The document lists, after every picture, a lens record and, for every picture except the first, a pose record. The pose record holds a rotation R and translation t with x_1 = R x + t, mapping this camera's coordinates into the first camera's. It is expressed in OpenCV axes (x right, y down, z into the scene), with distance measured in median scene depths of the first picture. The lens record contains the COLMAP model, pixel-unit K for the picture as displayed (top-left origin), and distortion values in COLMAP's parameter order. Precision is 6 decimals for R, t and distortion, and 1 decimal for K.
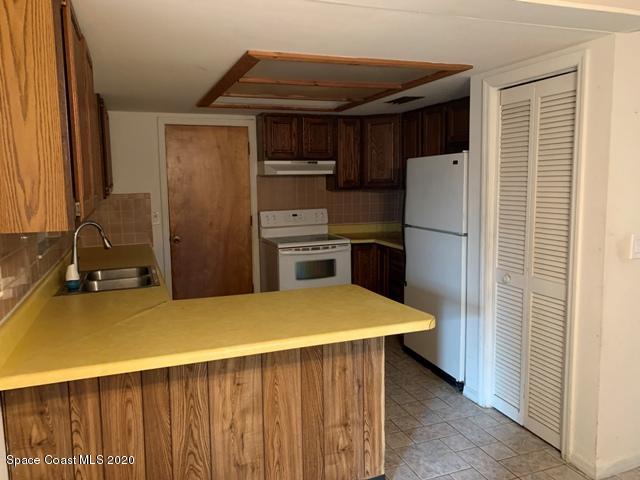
lens RADIAL K [[489.6, 0, 323.0], [0, 489.6, 241.7], [0, 0, 1]] dist [0.022242, -0.010209]
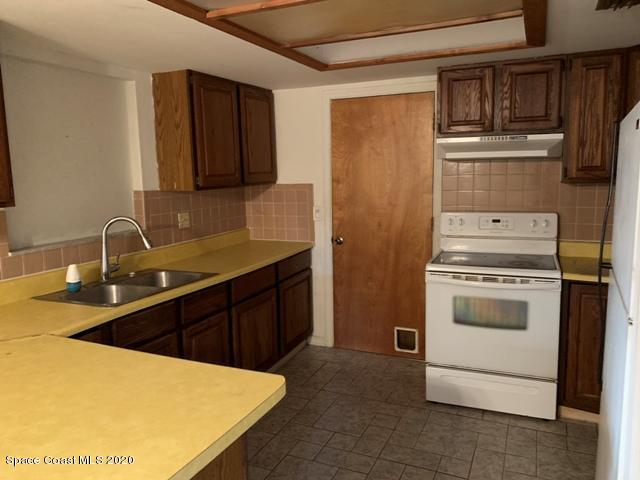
lens RADIAL K [[489.6, 0, 318.3], [0, 489.6, 234.2], [0, 0, 1]] dist [0.022242, -0.010209]
pose [[0.705119, 0.092027, -0.703092, 0.249926], [-0.081857, 0.995478, 0.048204, -0.051840], [0.704349, 0.023563, 0.709463, 0.397814]]
